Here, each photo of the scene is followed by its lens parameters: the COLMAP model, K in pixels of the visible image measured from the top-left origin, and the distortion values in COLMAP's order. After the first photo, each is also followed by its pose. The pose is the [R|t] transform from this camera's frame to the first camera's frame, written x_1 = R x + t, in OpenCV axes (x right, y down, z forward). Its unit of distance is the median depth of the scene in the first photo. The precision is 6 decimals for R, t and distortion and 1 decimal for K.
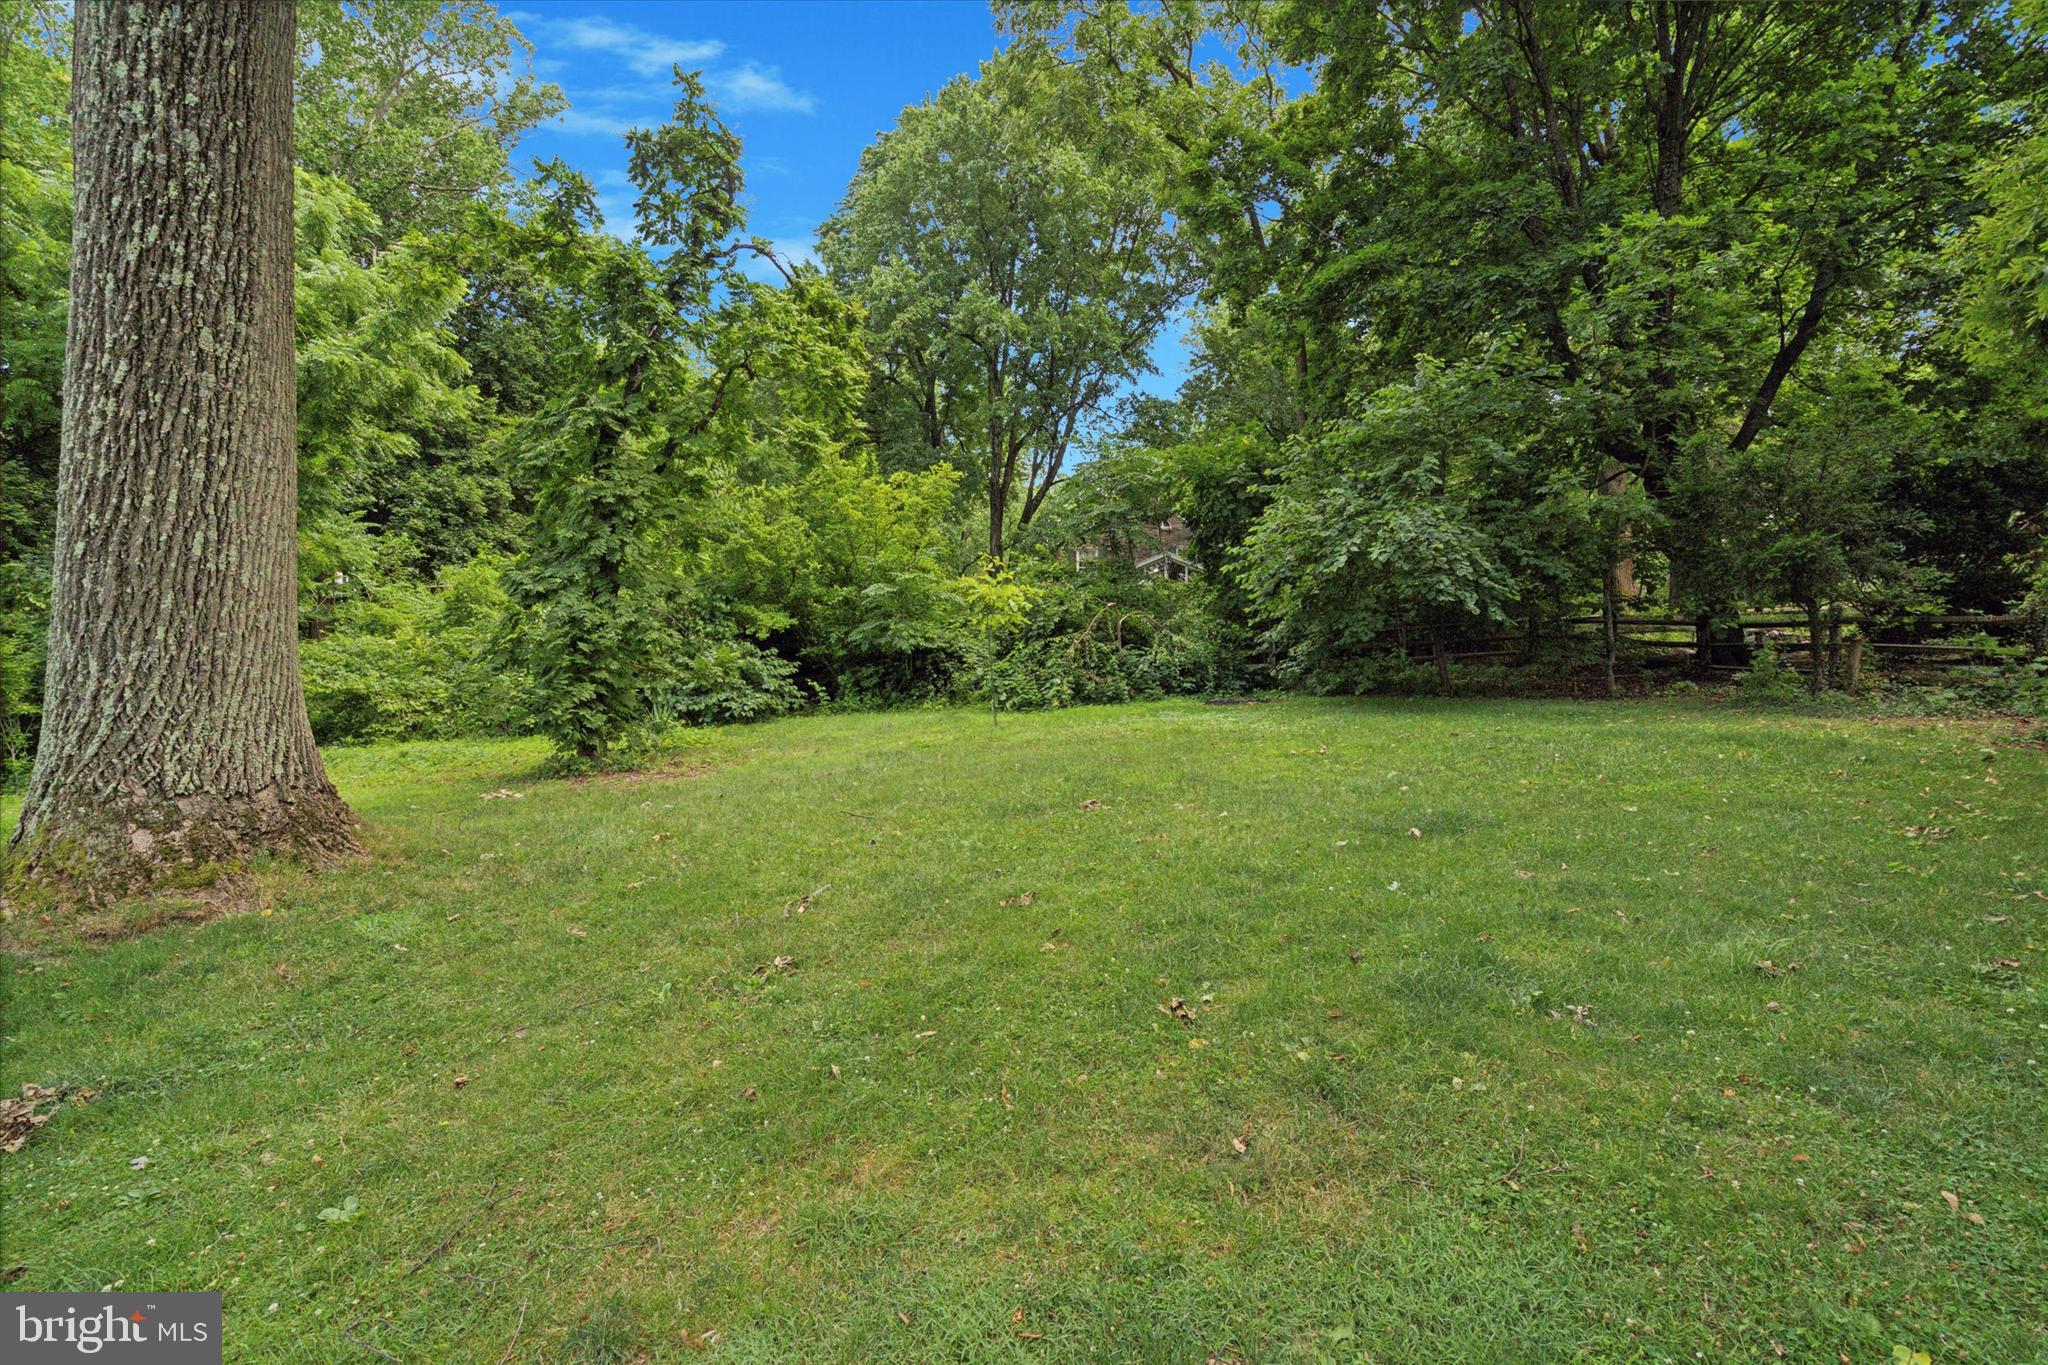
lens RADIAL K [[926.6, 0, 1022.3], [0, 926.6, 681.5], [0, 0, 1]] dist [-0.003737, -0.000065]
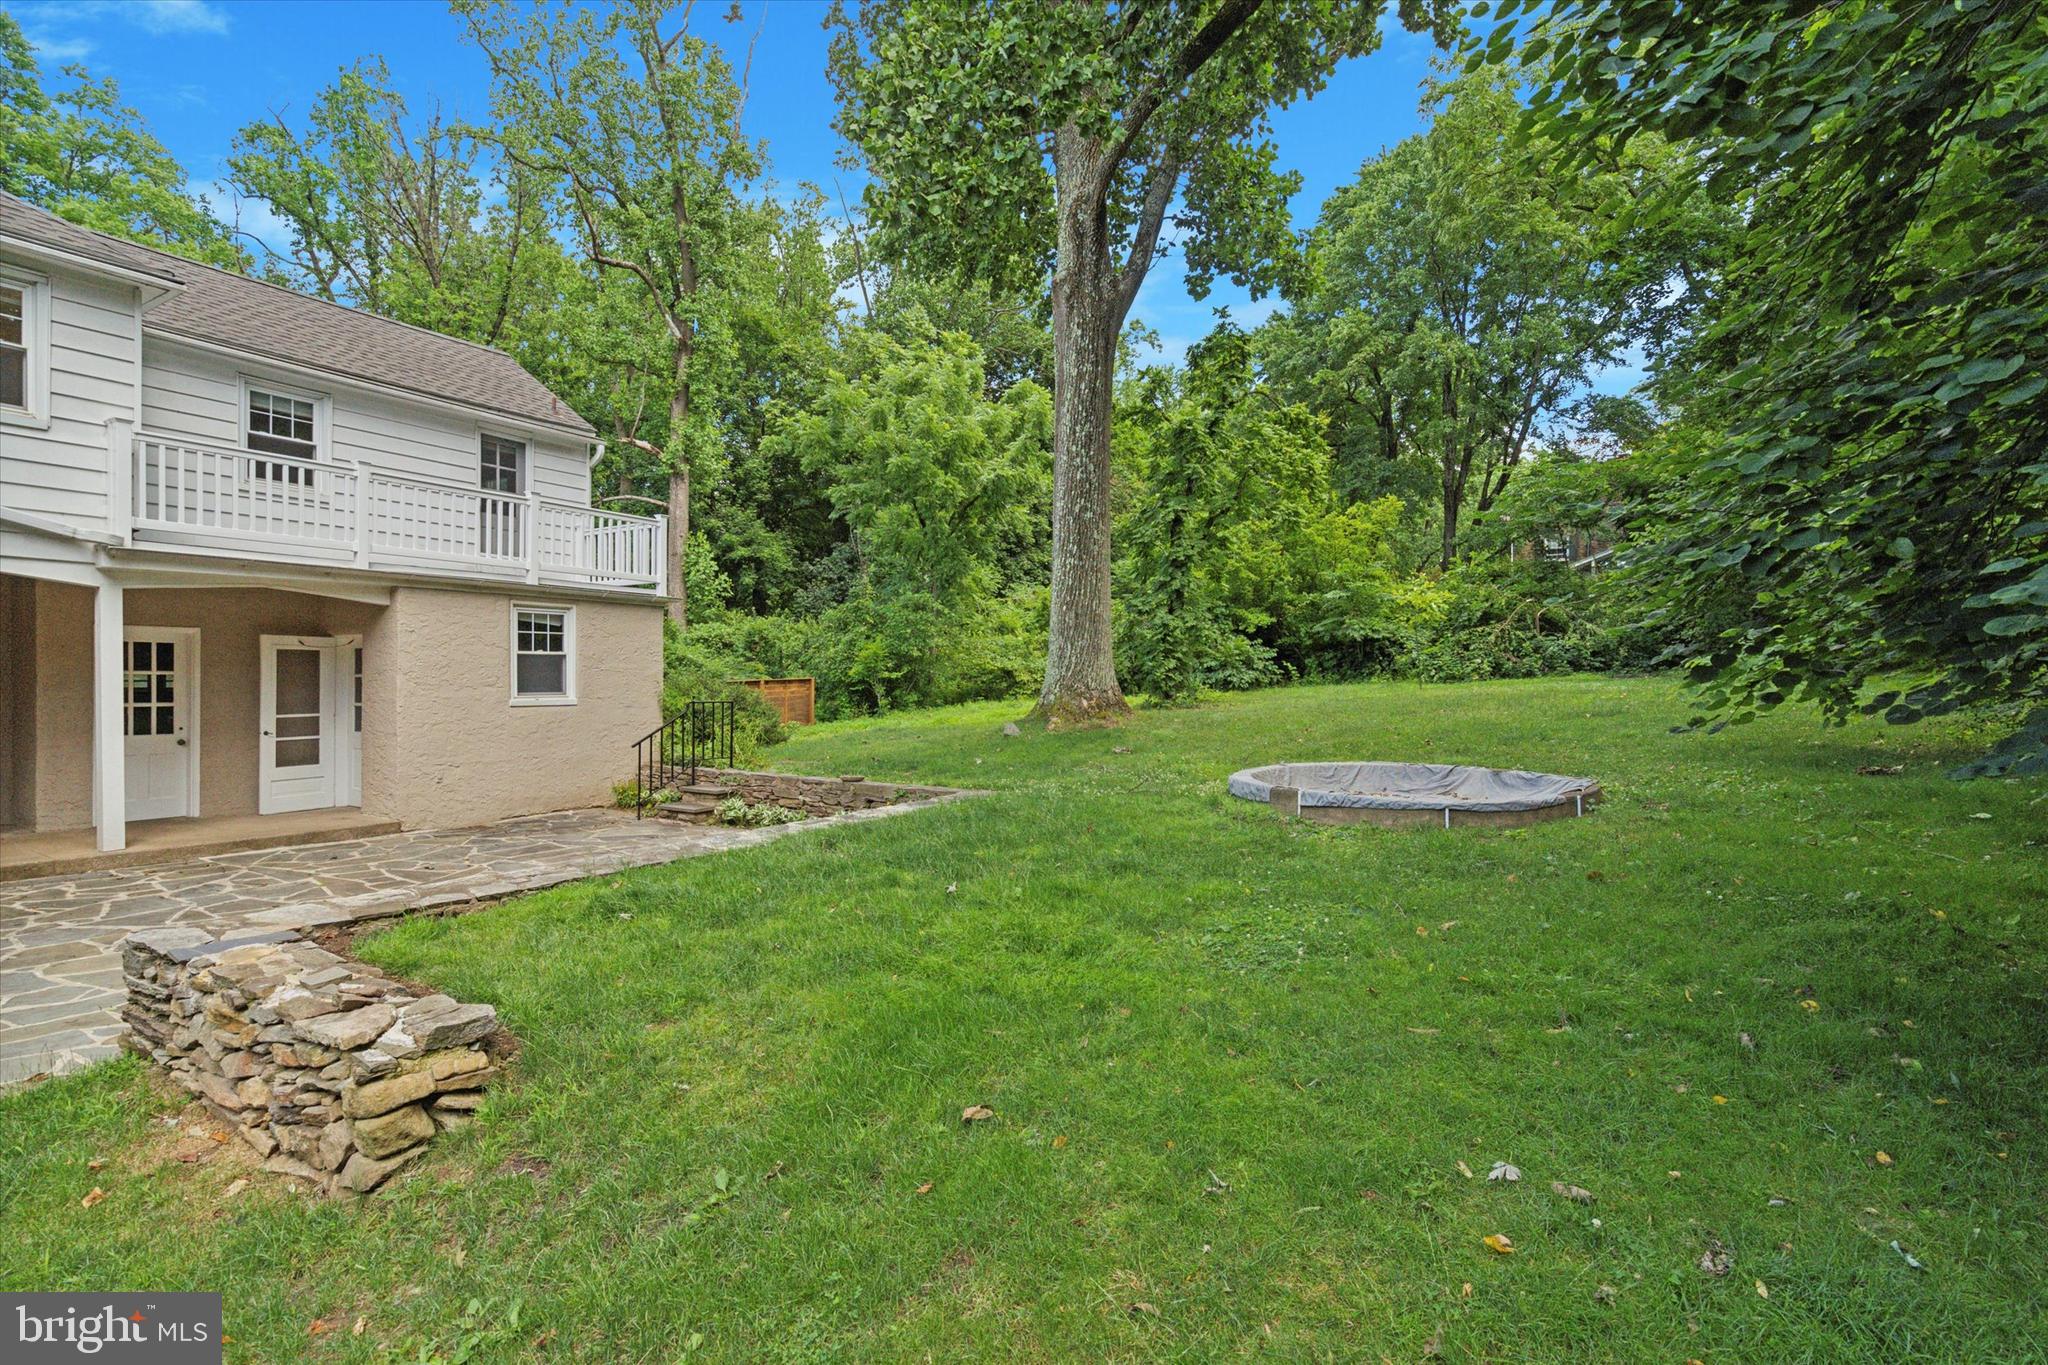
lens RADIAL K [[926.6, 0, 1023.6], [0, 926.6, 674.0], [0, 0, 1]] dist [-0.003737, -0.000065]
pose [[0.886540, 0.002123, -0.462647, 0.067975], [-0.002022, 0.999998, 0.000715, 0.017246], [0.462647, 0.000301, 0.886542, -0.428902]]
